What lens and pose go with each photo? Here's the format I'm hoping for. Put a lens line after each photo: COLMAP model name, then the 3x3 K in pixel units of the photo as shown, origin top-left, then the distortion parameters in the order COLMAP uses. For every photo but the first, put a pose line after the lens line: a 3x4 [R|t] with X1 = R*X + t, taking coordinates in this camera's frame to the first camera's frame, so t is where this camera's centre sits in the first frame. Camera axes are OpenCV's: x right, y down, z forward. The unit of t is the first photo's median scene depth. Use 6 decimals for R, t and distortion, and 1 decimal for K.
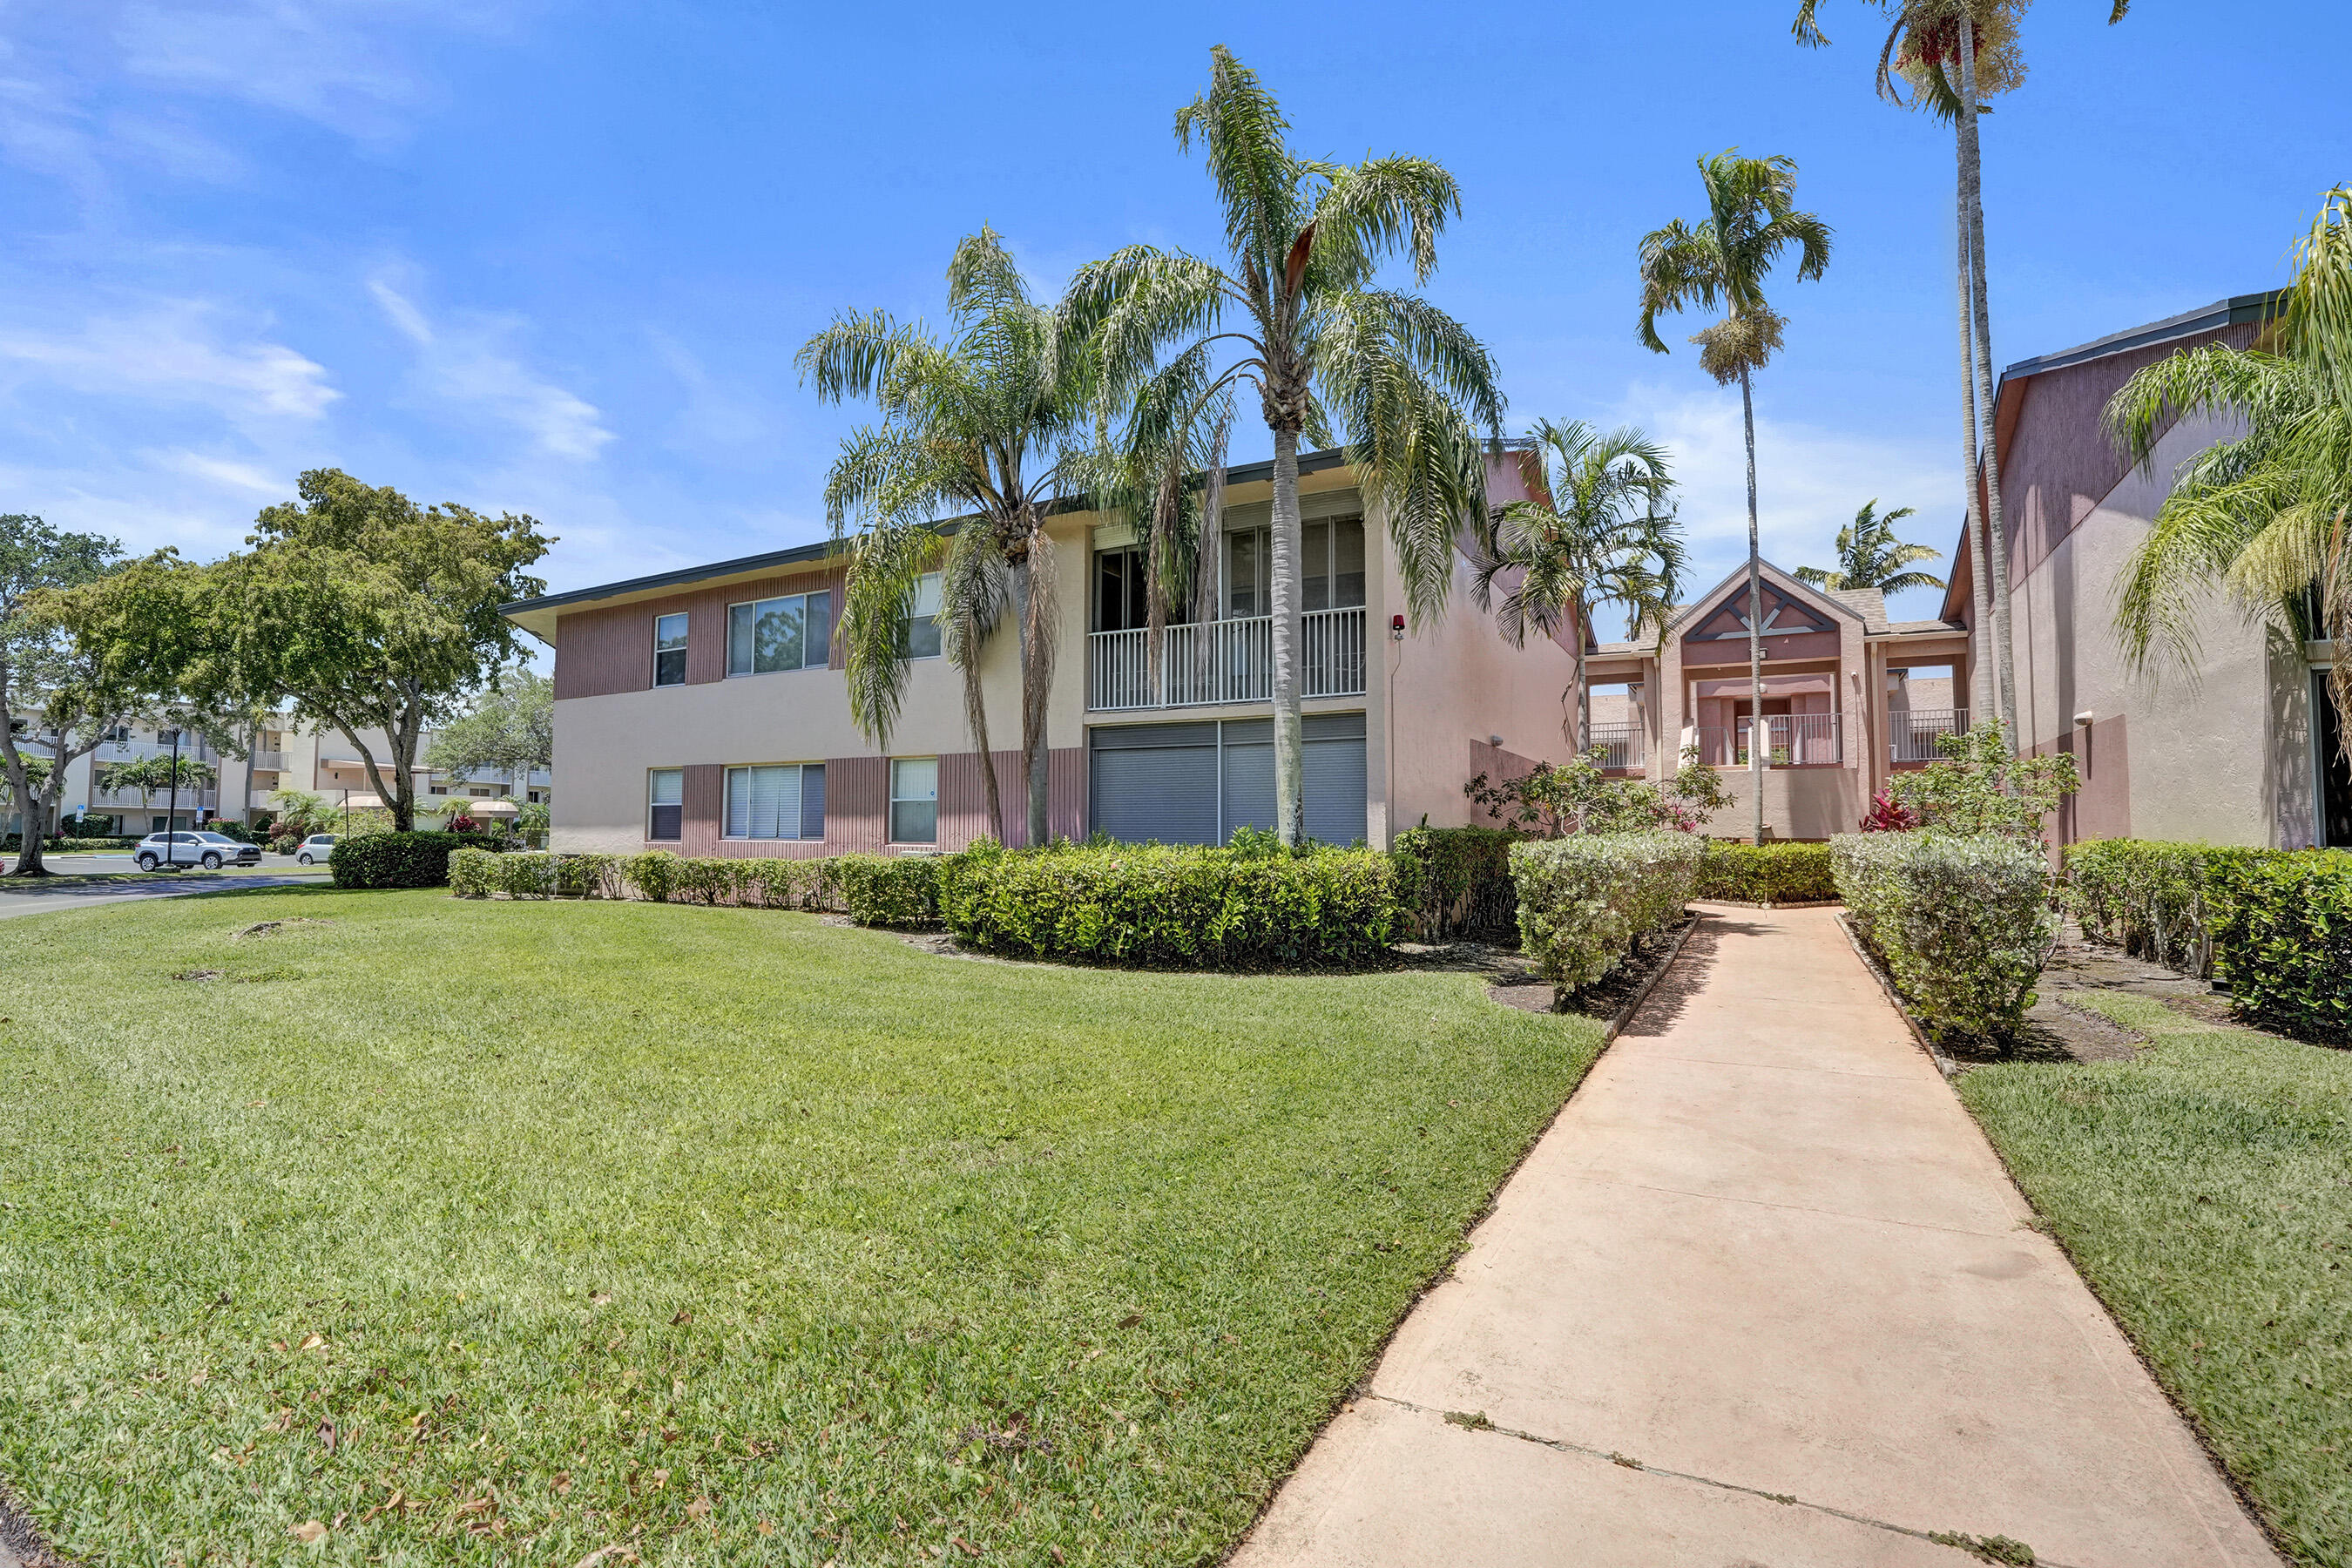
lens RADIAL K [[1091.8, 0, 1167.1], [0, 1091.8, 778.4], [0, 0, 1]] dist [-0.069798, 0.025864]
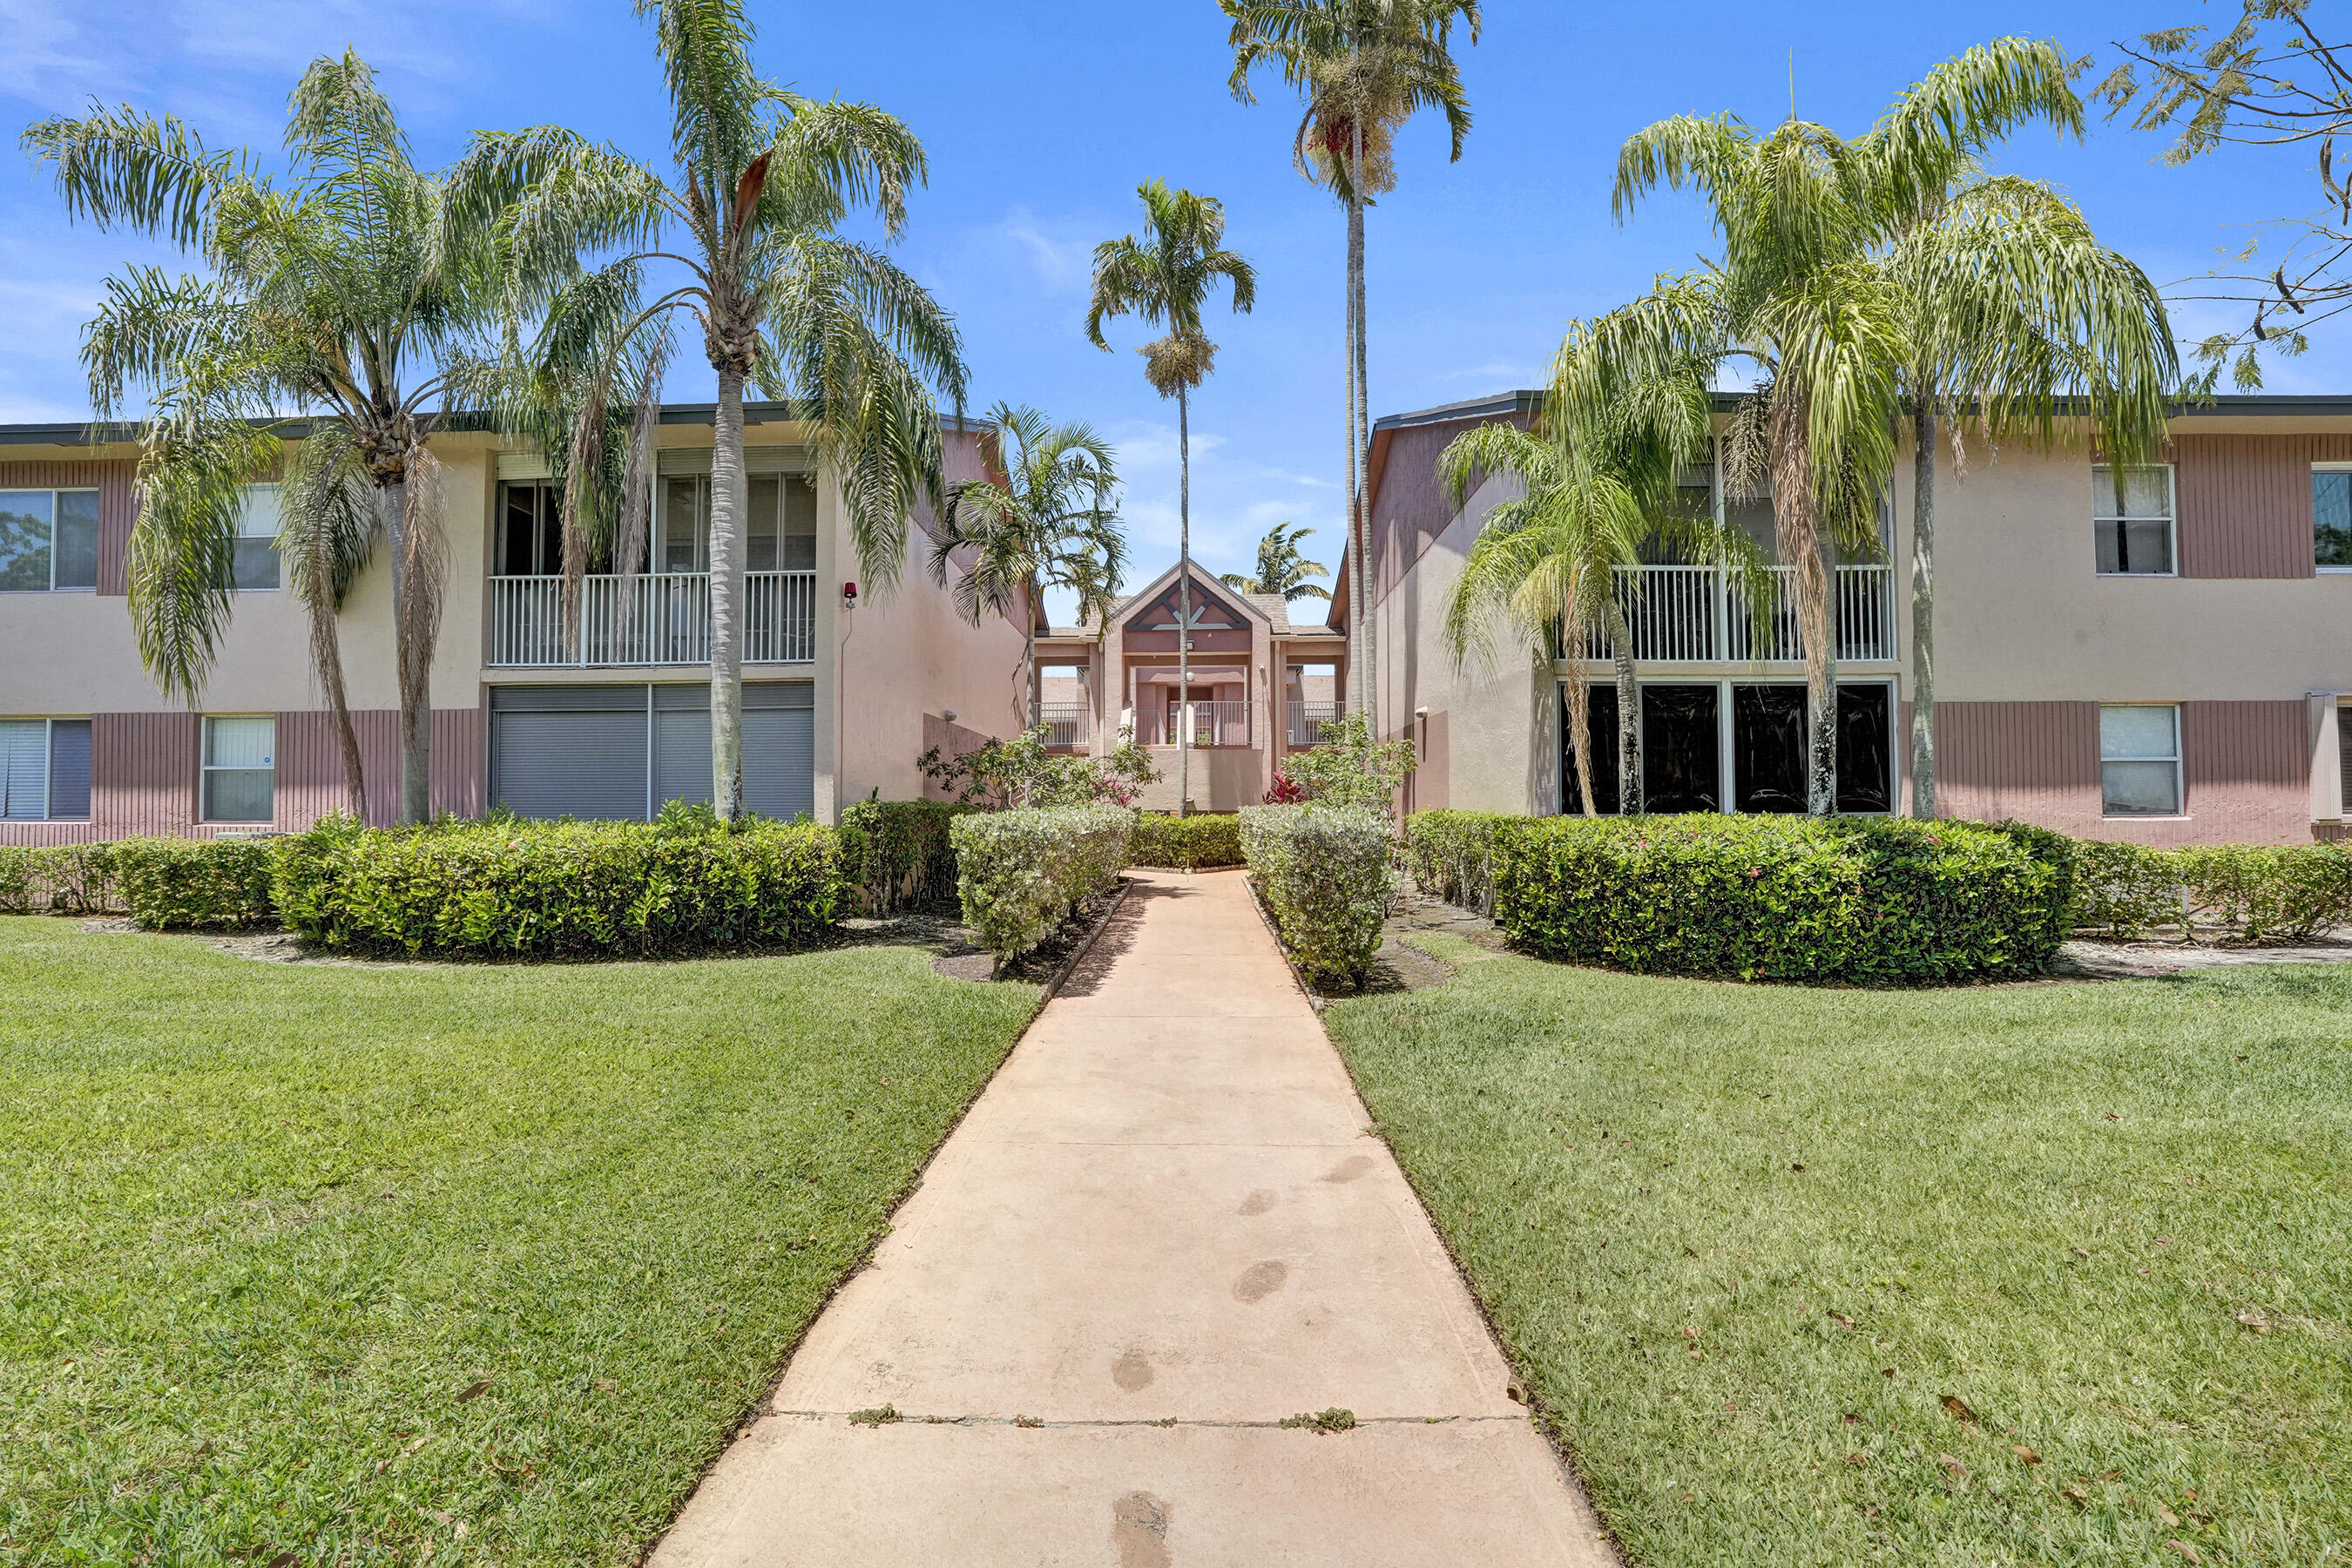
lens RADIAL K [[1082.3, 0, 1172.8], [0, 1082.3, 788.7], [0, 0, 1]] dist [-0.082210, 0.032407]
pose [[0.882868, 0.002143, 0.469617, 0.018144], [-0.017676, 0.999433, 0.028669, 0.001410], [-0.469289, -0.033612, 0.882405, 0.013991]]
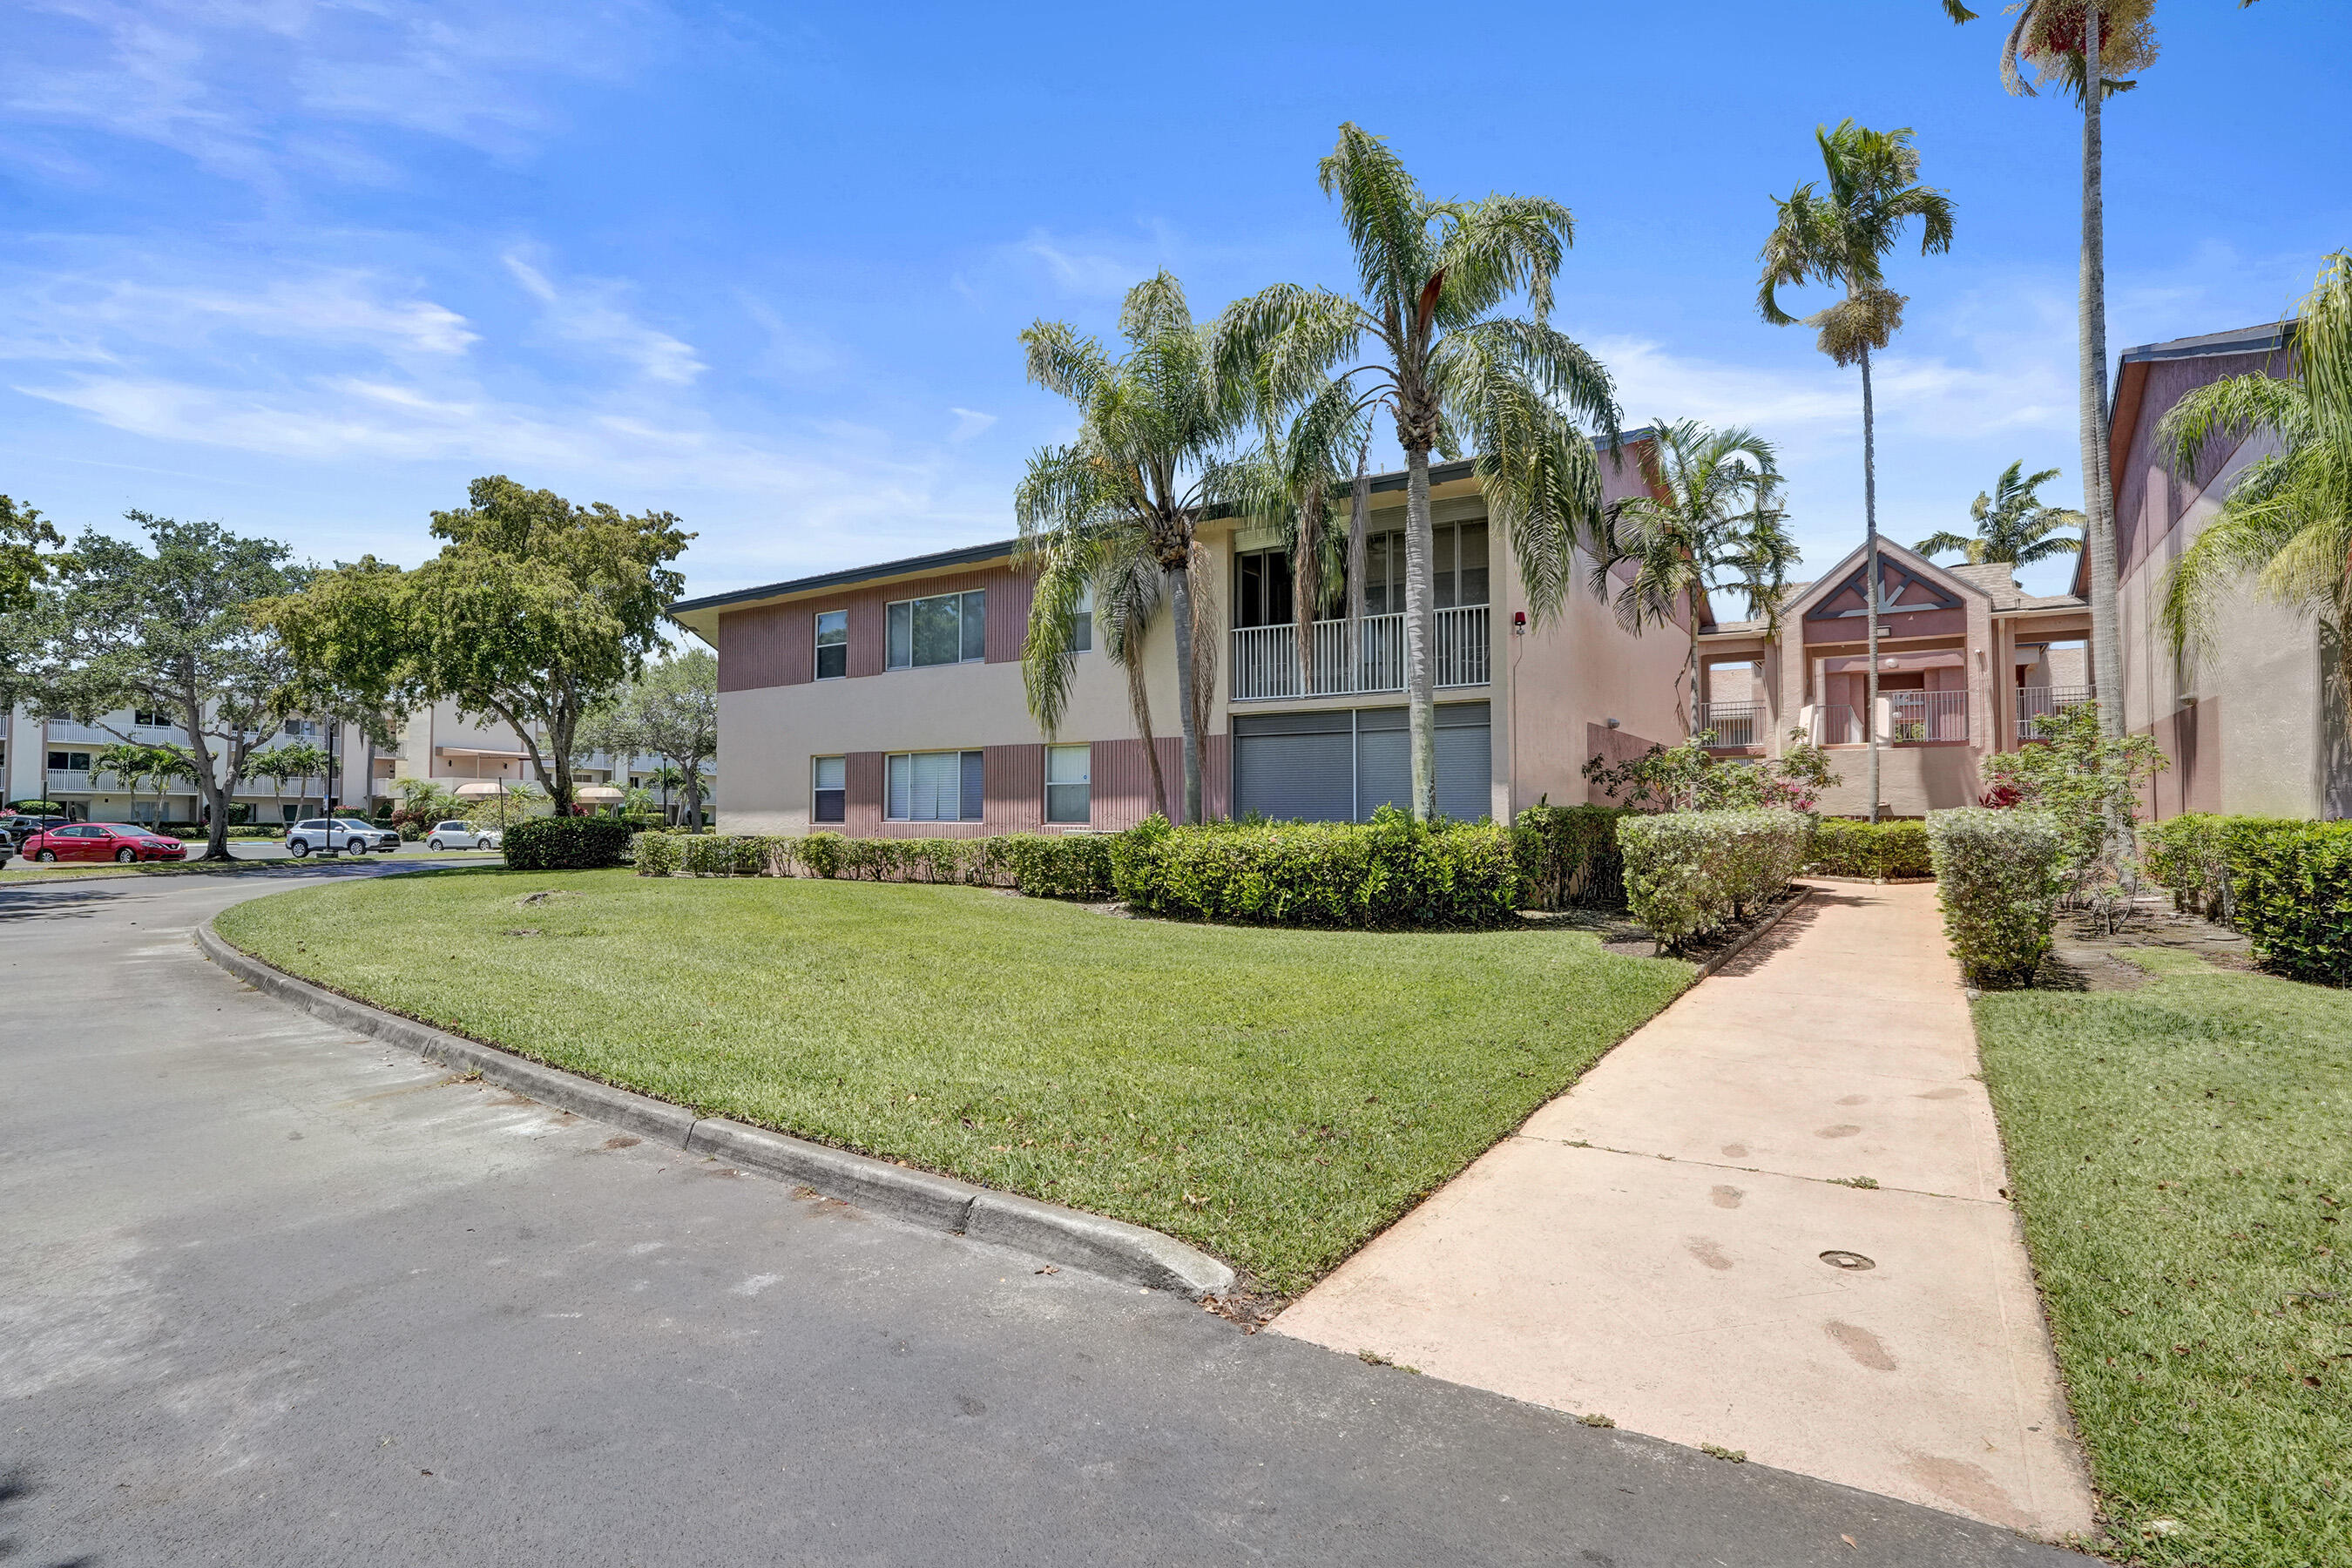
lens RADIAL K [[1208.7, 0, 1176.0], [0, 1208.7, 784.0], [0, 0, 1]] dist [-0.077995, 0.039297]
pose [[0.998002, -0.006482, -0.062854, -0.058793], [0.007915, 0.999714, 0.022583, -0.007245], [0.062690, -0.023035, 0.997767, -0.233588]]
